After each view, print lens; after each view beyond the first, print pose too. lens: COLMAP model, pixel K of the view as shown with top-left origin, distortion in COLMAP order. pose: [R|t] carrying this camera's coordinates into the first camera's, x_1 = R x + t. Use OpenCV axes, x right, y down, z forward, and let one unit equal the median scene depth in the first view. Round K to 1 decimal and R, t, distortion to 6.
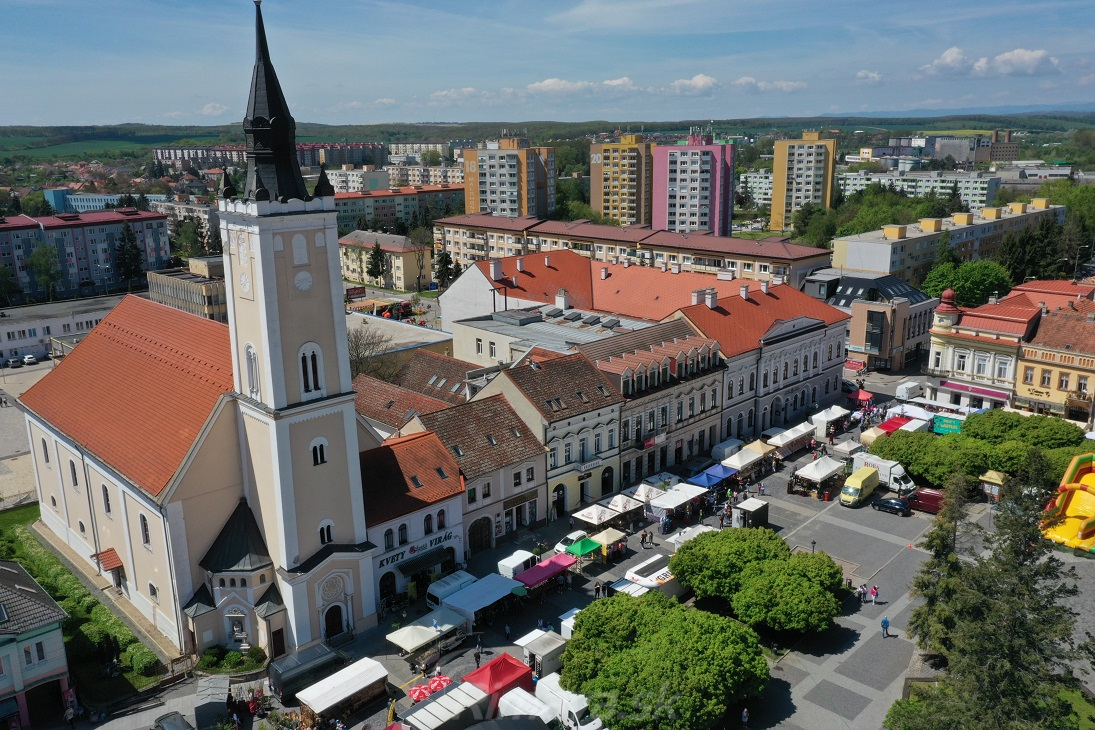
lens RADIAL K [[887.6, 0, 542.8], [0, 887.6, 363.0], [0, 0, 1]] dist [0.019362, 0.006696]
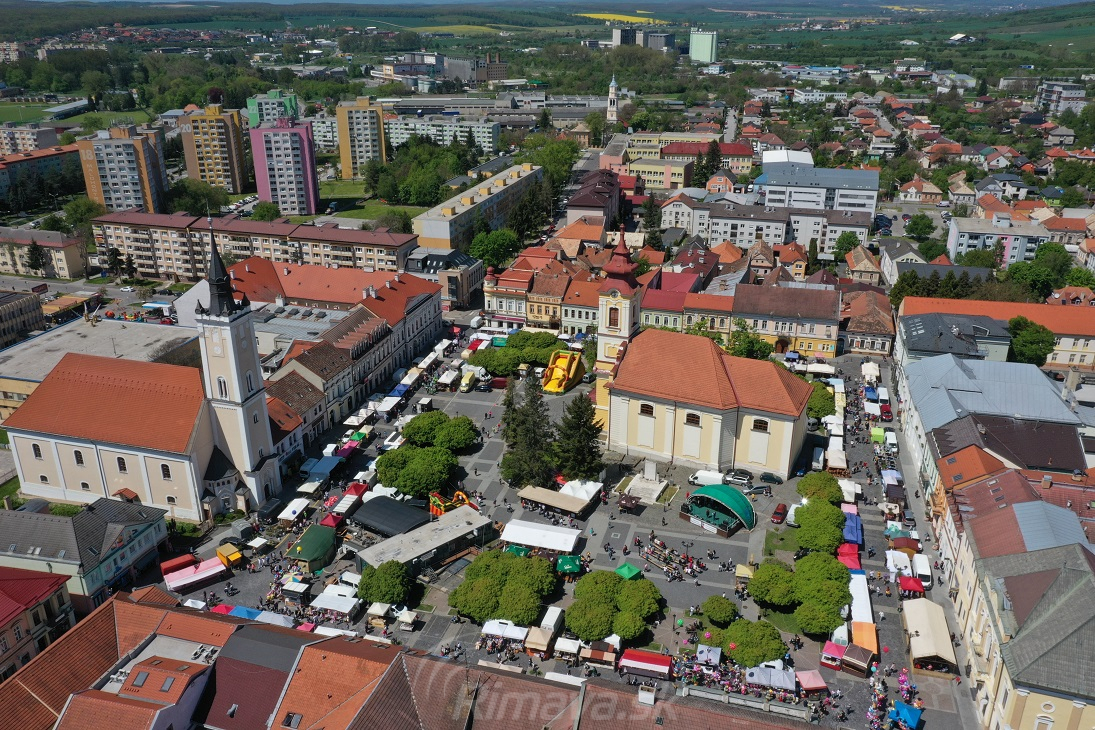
lens RADIAL K [[887.6, 0, 553.7], [0, 887.6, 358.2], [0, 0, 1]] dist [0.019362, 0.006696]
pose [[0.863325, -0.172385, 0.474292, -0.450429], [0.112550, 0.981947, 0.152028, -0.211403], [-0.491937, -0.077868, 0.867141, -0.907402]]
